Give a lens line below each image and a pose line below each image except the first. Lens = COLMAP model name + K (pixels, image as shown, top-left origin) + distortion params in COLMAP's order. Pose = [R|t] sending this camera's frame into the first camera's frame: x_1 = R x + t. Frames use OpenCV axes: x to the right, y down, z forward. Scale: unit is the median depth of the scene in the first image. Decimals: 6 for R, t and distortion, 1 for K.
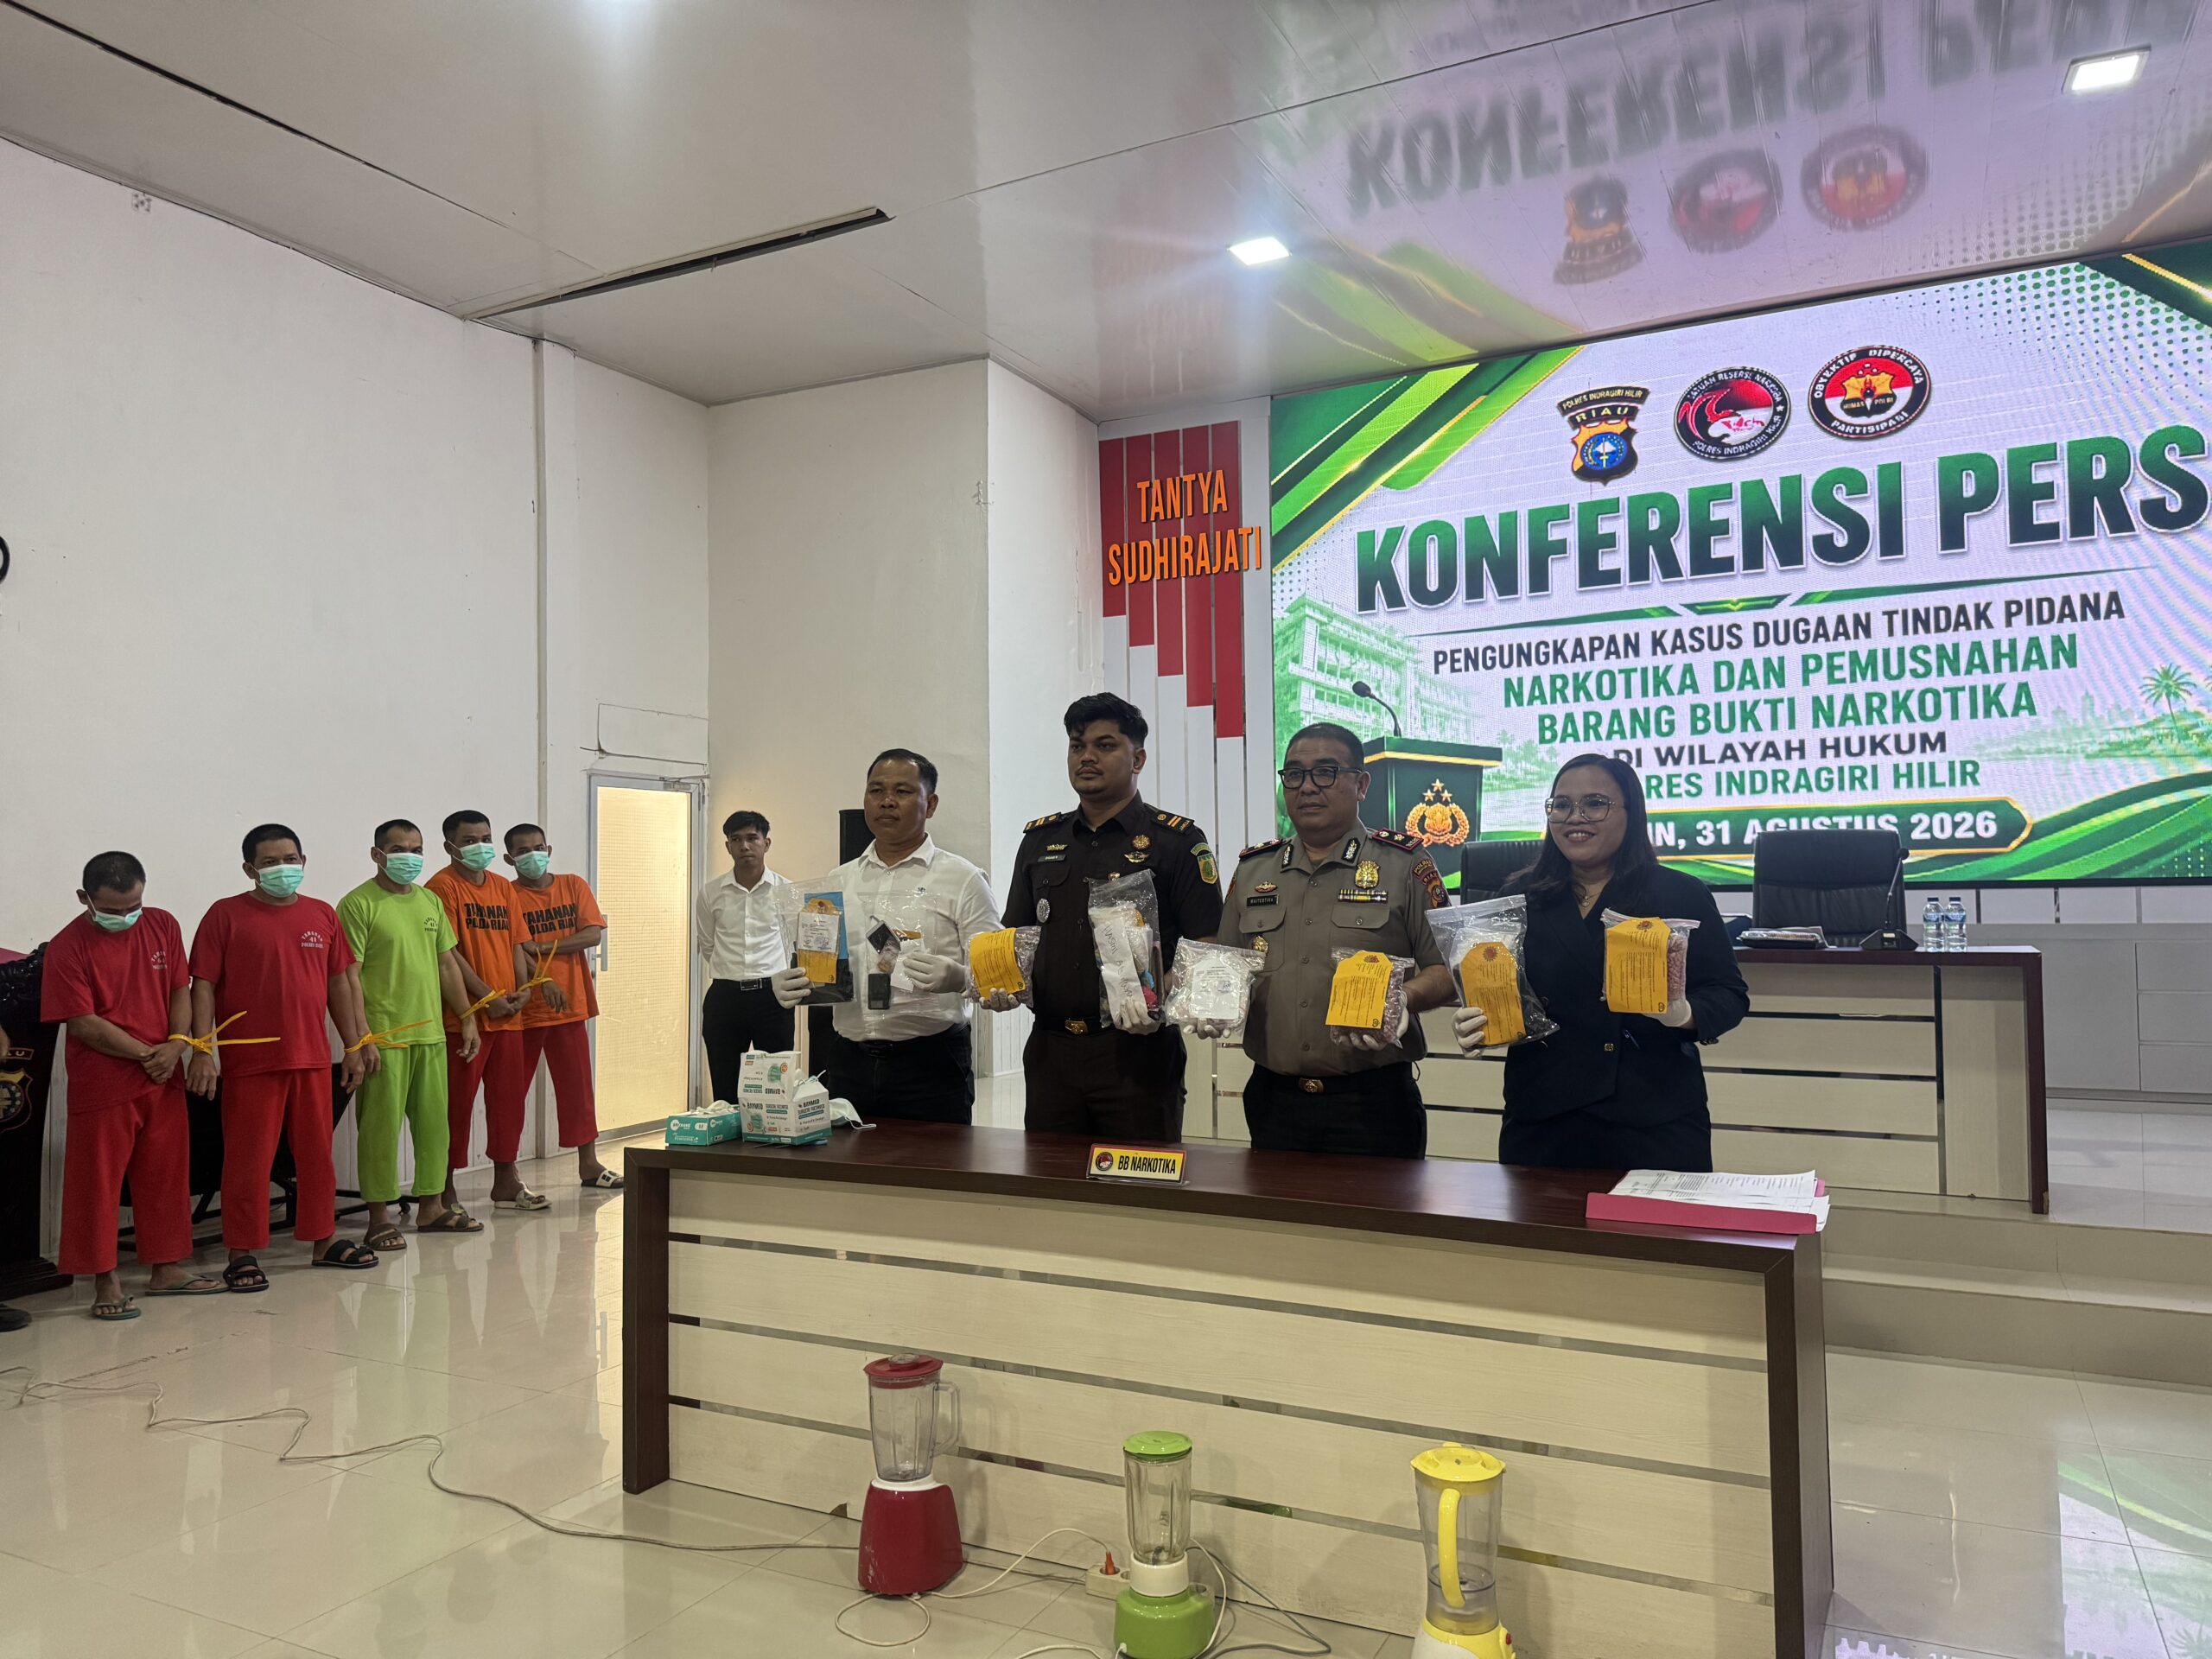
lens RADIAL K [[1575.0, 0, 1107.2], [0, 1575.0, 890.0], [0, 0, 1]] dist [0.029440, -0.036799]
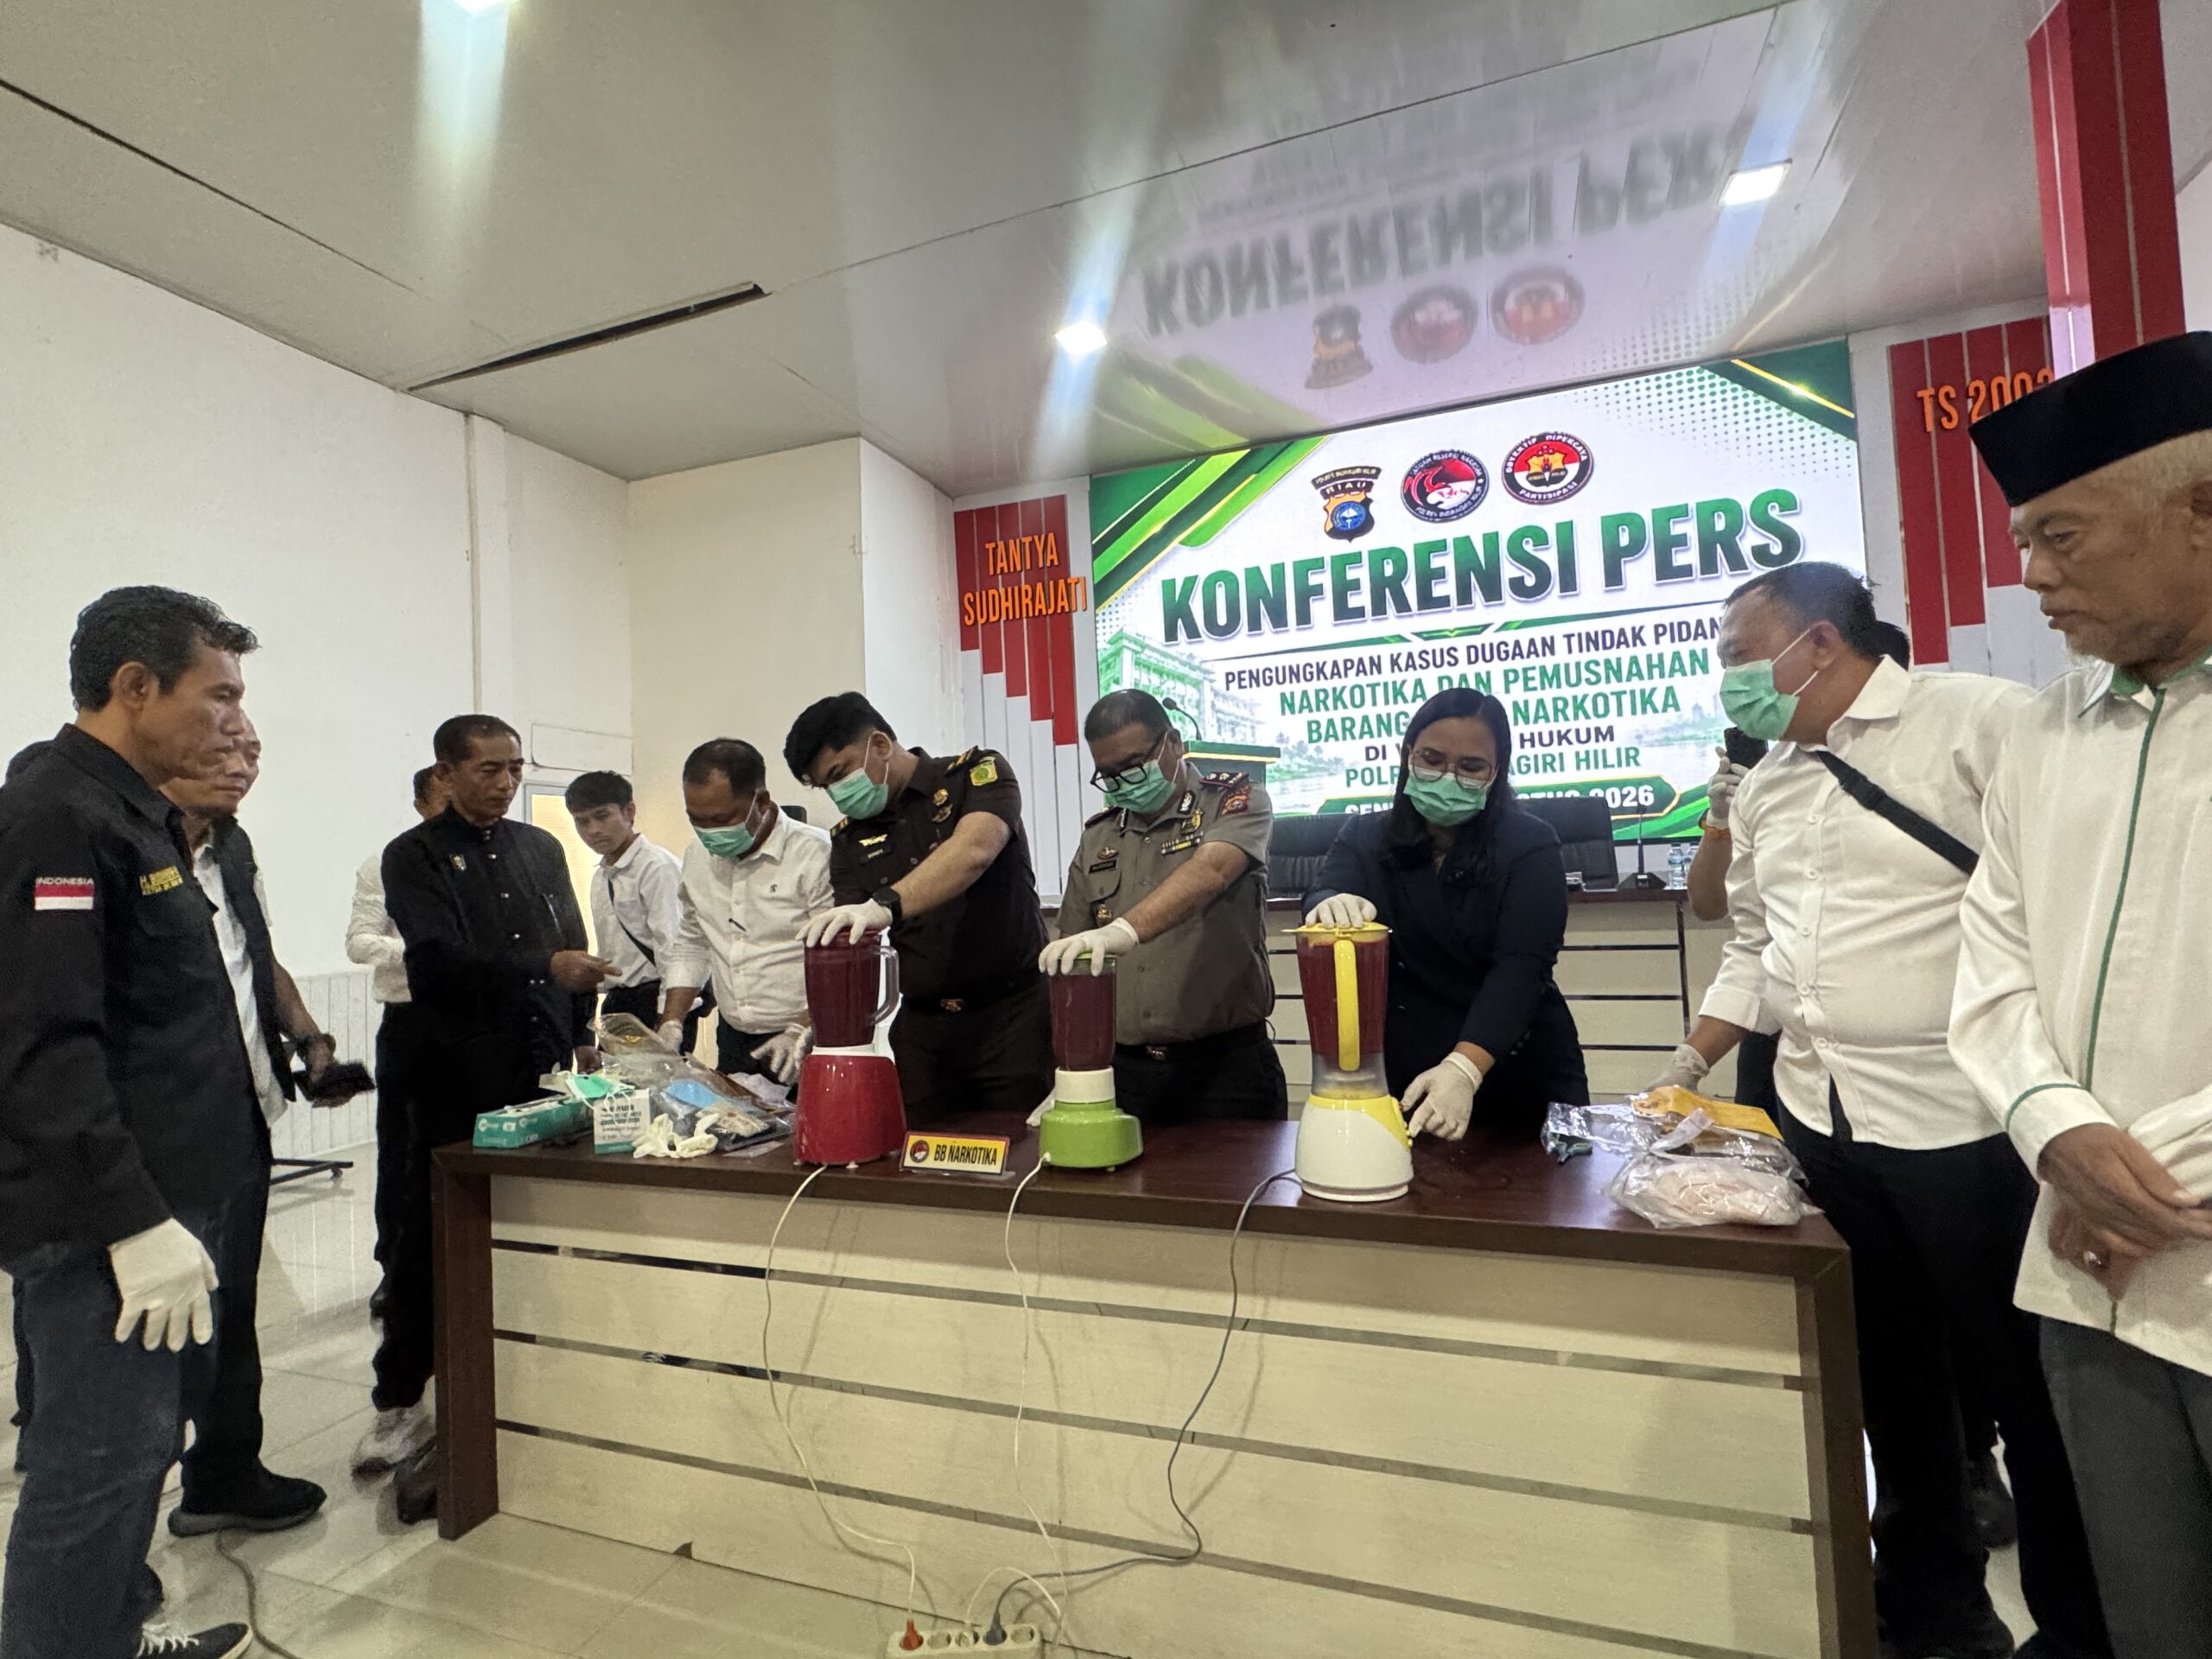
lens RADIAL K [[1096.8, 0, 1105.3], [0, 1096.8, 845.4], [0, 0, 1]] dist [-0.005957, 0.001764]
pose [[0.992184, -0.028748, 0.121423, 0.000796], [0.032177, 0.999134, -0.026374, 0.008708], [-0.120560, 0.030075, 0.992250, 0.148832]]
